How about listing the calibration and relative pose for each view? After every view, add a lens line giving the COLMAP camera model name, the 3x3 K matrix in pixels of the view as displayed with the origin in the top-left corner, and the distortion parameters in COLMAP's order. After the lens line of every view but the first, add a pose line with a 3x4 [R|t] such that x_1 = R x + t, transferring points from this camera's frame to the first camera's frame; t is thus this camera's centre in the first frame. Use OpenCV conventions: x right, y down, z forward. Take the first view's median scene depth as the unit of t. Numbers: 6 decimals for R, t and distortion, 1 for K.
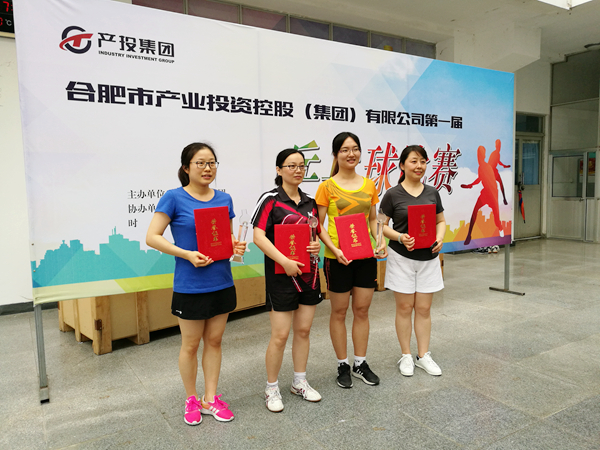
lens RADIAL K [[466.9, 0, 300.6], [0, 466.9, 226.1], [0, 0, 1]] dist [-0.007117, -0.001613]
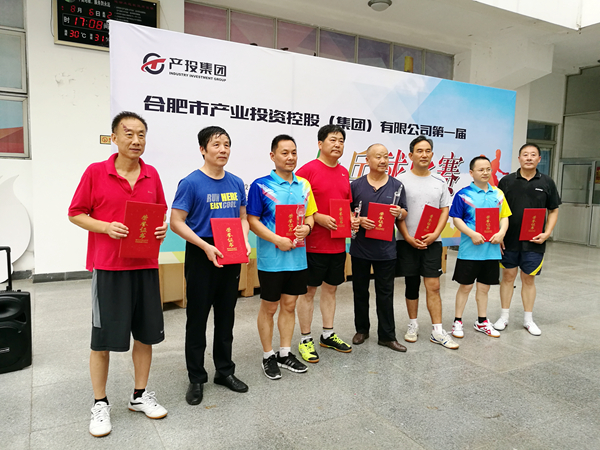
lens RADIAL K [[466.9, 0, 299.8], [0, 466.9, 225.4], [0, 0, 1]] dist [-0.007117, -0.001613]
pose [[0.997910, 0.047853, -0.043430, -0.000567], [-0.047272, 0.998779, 0.014317, 0.006549], [0.044062, -0.012234, 0.998954, -0.198753]]
